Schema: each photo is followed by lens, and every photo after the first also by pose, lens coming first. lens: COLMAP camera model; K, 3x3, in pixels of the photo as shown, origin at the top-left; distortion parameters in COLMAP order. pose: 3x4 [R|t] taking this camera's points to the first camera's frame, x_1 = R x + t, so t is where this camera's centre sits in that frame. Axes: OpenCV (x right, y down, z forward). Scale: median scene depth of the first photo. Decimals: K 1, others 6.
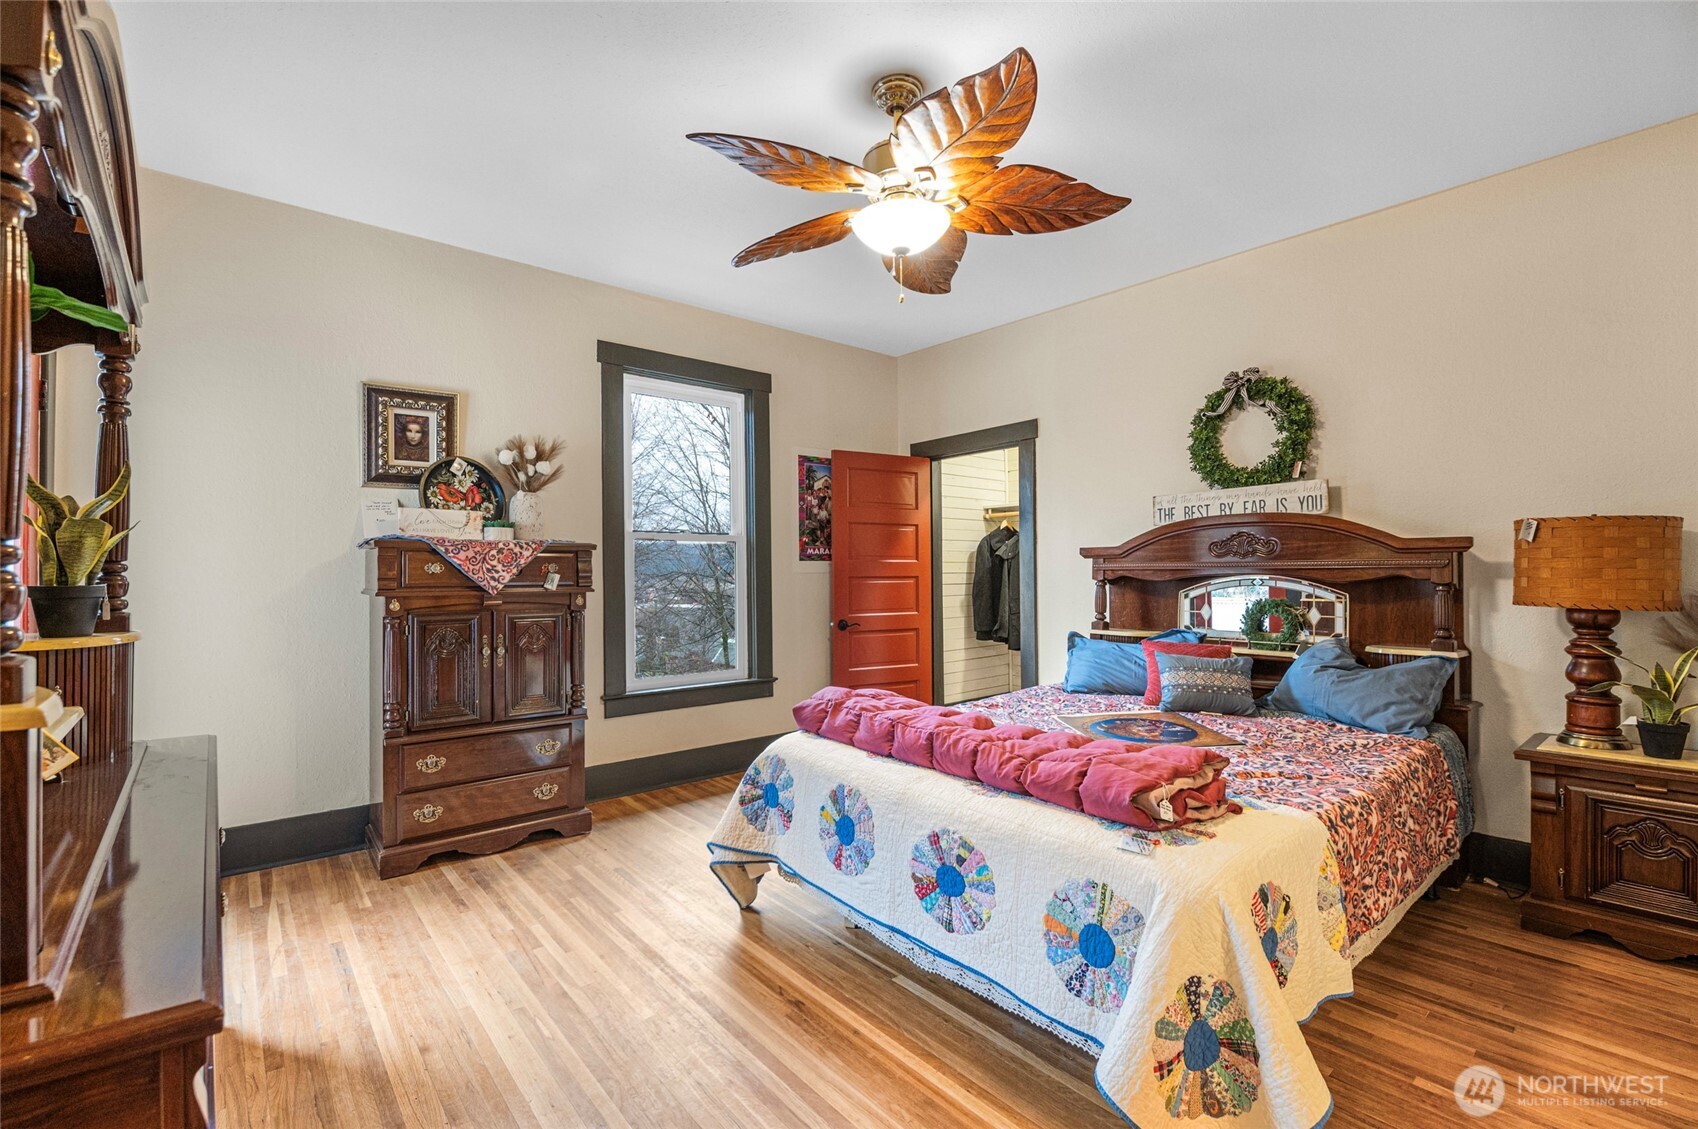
lens RADIAL K [[740.3, 0, 842.6], [0, 740.3, 567.9], [0, 0, 1]] dist [-0.008913, -0.001161]
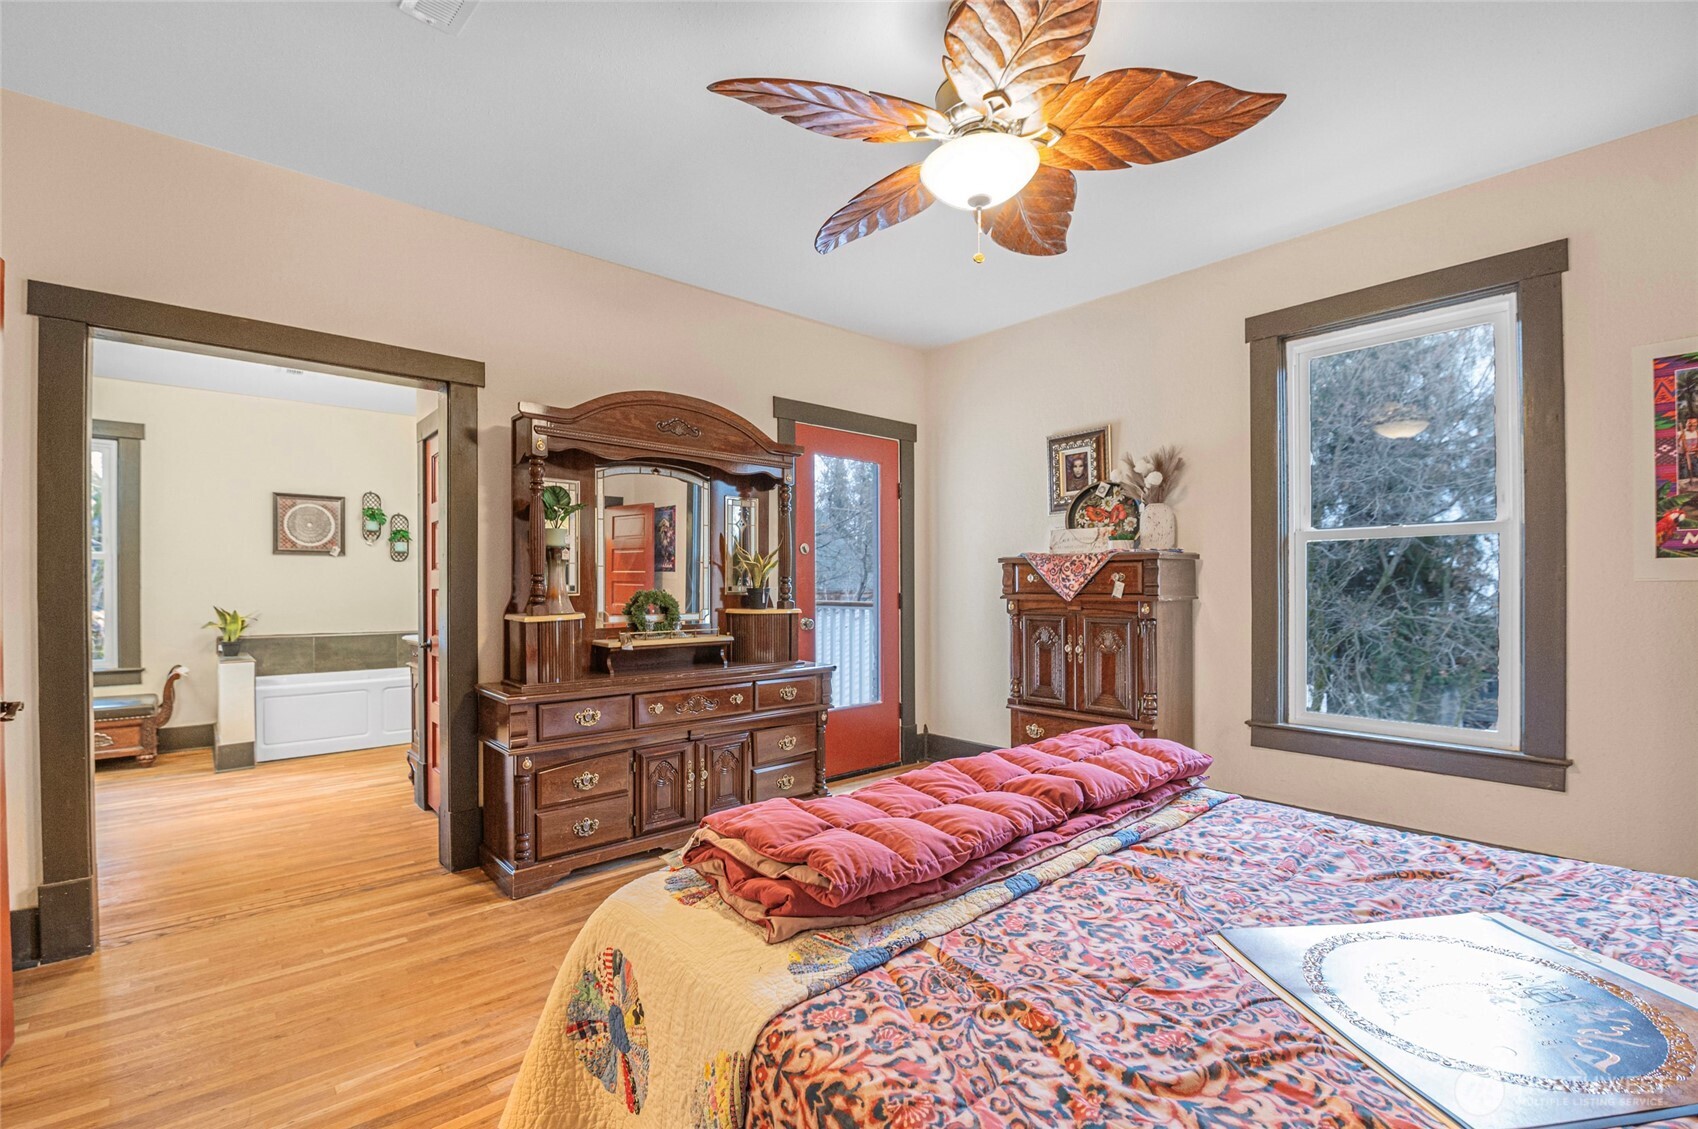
lens RADIAL K [[740.3, 0, 827.3], [0, 740.3, 593.9], [0, 0, 1]] dist [-0.008913, -0.001161]
pose [[0.022794, 0.016241, -0.999608, 0.540418], [0.009001, 0.999824, 0.016450, 0.002661], [0.999700, -0.009372, 0.022644, 0.466671]]
